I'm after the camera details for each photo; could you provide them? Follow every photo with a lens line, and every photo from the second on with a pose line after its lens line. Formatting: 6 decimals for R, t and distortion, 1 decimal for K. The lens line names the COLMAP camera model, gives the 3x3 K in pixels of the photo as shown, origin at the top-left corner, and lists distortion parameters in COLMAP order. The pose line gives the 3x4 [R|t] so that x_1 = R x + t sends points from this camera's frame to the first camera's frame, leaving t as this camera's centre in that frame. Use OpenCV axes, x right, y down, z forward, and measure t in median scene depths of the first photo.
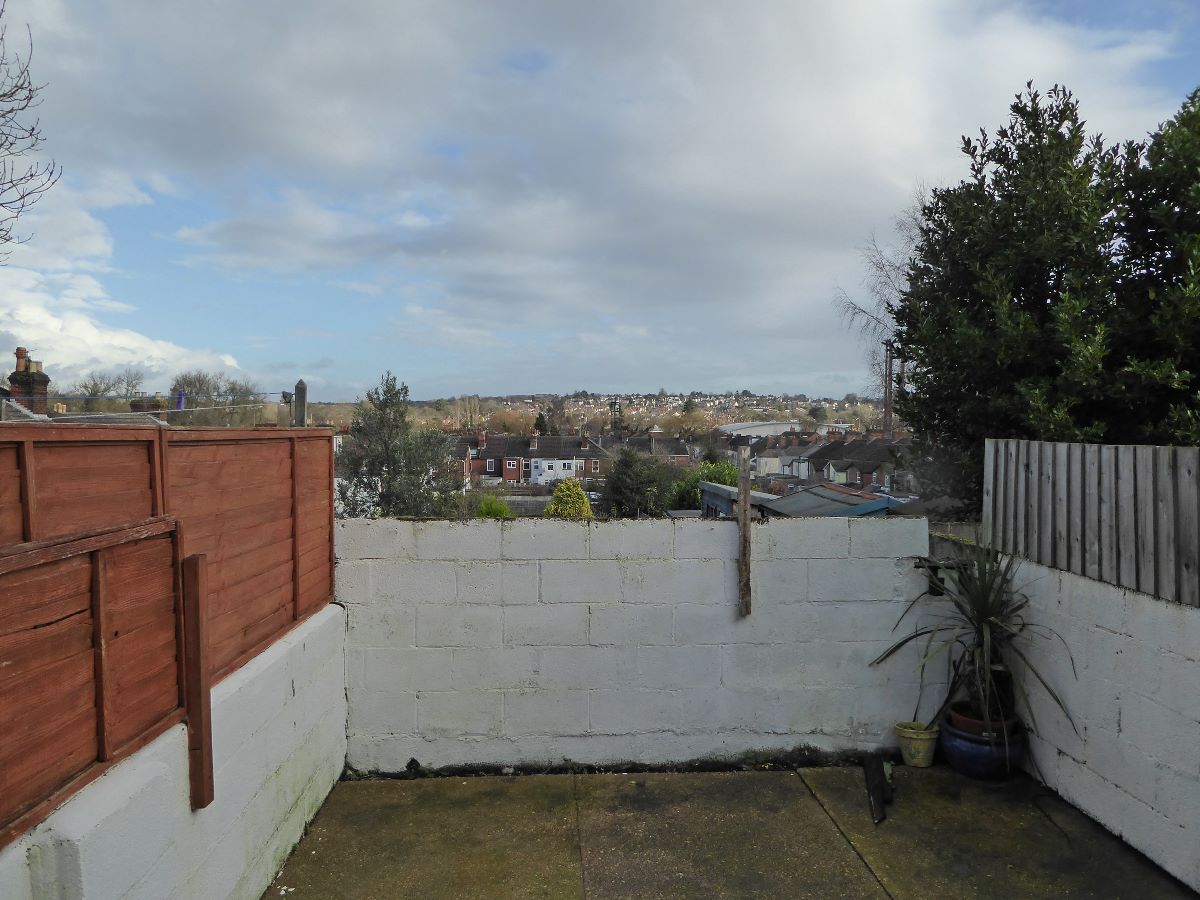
lens RADIAL K [[870.0, 0, 599.8], [0, 870.0, 444.6], [0, 0, 1]] dist [-0.023109, 0.005379]
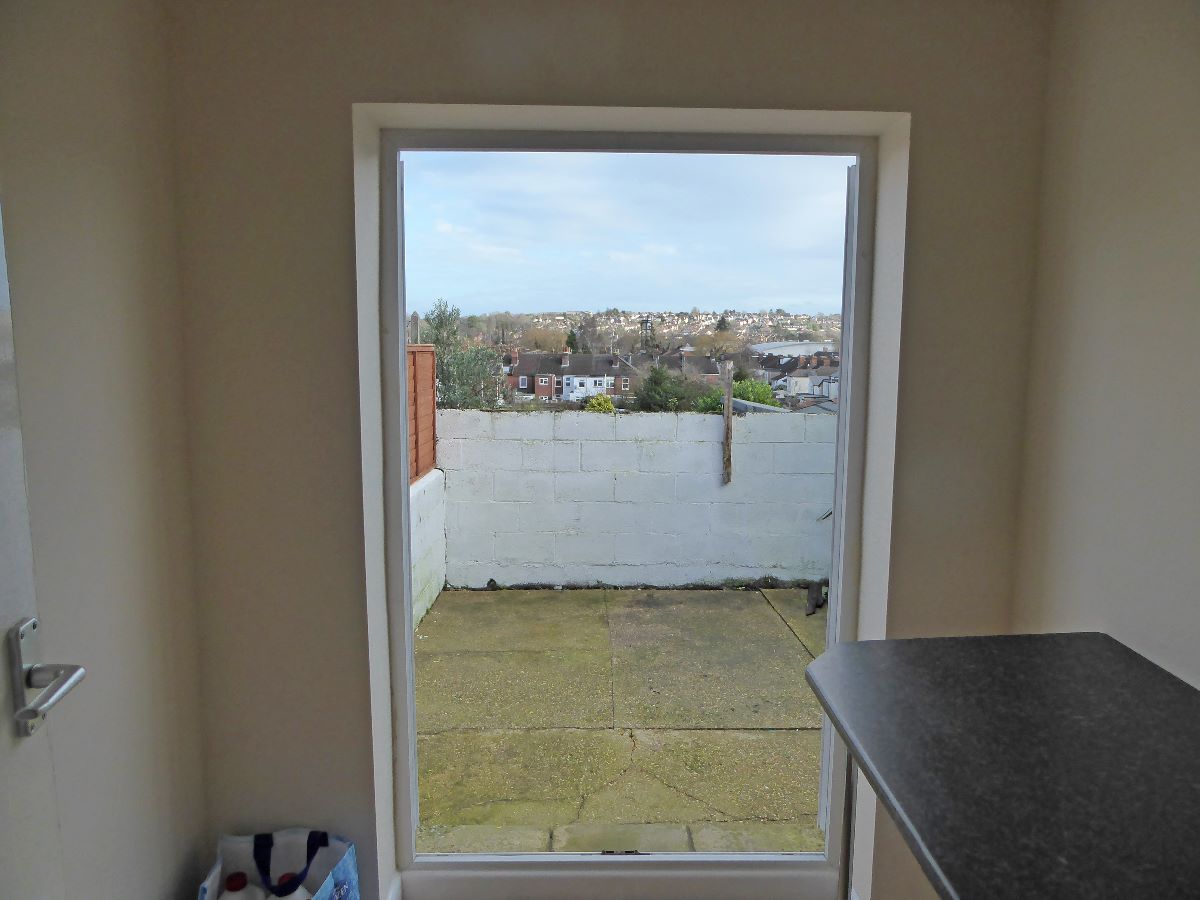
lens RADIAL K [[870.0, 0, 608.9], [0, 870.0, 463.1], [0, 0, 1]] dist [-0.023109, 0.005379]
pose [[0.999641, 0.011793, -0.024058, 0.009910], [-0.008963, 0.993380, 0.114528, 0.007386], [0.025249, -0.114271, 0.993129, -0.393466]]
